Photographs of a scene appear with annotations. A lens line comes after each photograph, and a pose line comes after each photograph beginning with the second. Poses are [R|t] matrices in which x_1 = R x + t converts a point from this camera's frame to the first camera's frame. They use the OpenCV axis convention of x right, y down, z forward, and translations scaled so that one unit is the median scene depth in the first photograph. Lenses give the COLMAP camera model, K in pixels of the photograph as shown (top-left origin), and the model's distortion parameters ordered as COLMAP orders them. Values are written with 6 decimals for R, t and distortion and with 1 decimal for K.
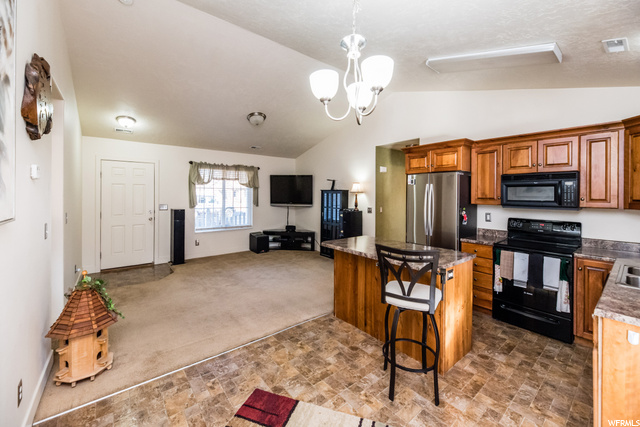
lens RADIAL K [[265.7, 0, 311.5], [0, 265.7, 192.8], [0, 0, 1]] dist [-0.000374, -0.001102]
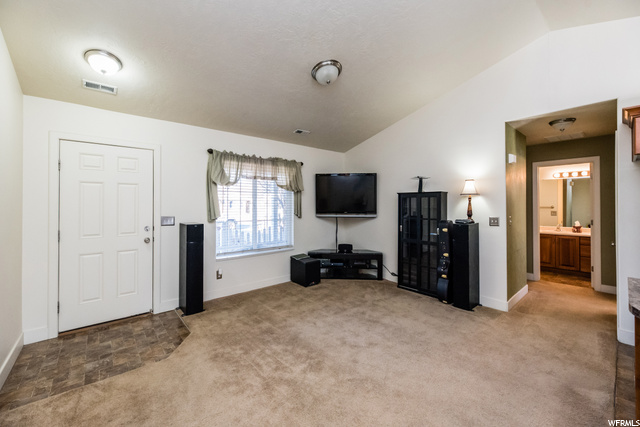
lens RADIAL K [[265.7, 0, 314.2], [0, 265.7, 201.0], [0, 0, 1]] dist [-0.000374, -0.001102]
pose [[0.999234, -0.009741, 0.037903, -0.223712], [0.010252, 0.999859, -0.013311, 0.018370], [-0.037768, 0.013689, 0.999193, 0.341632]]
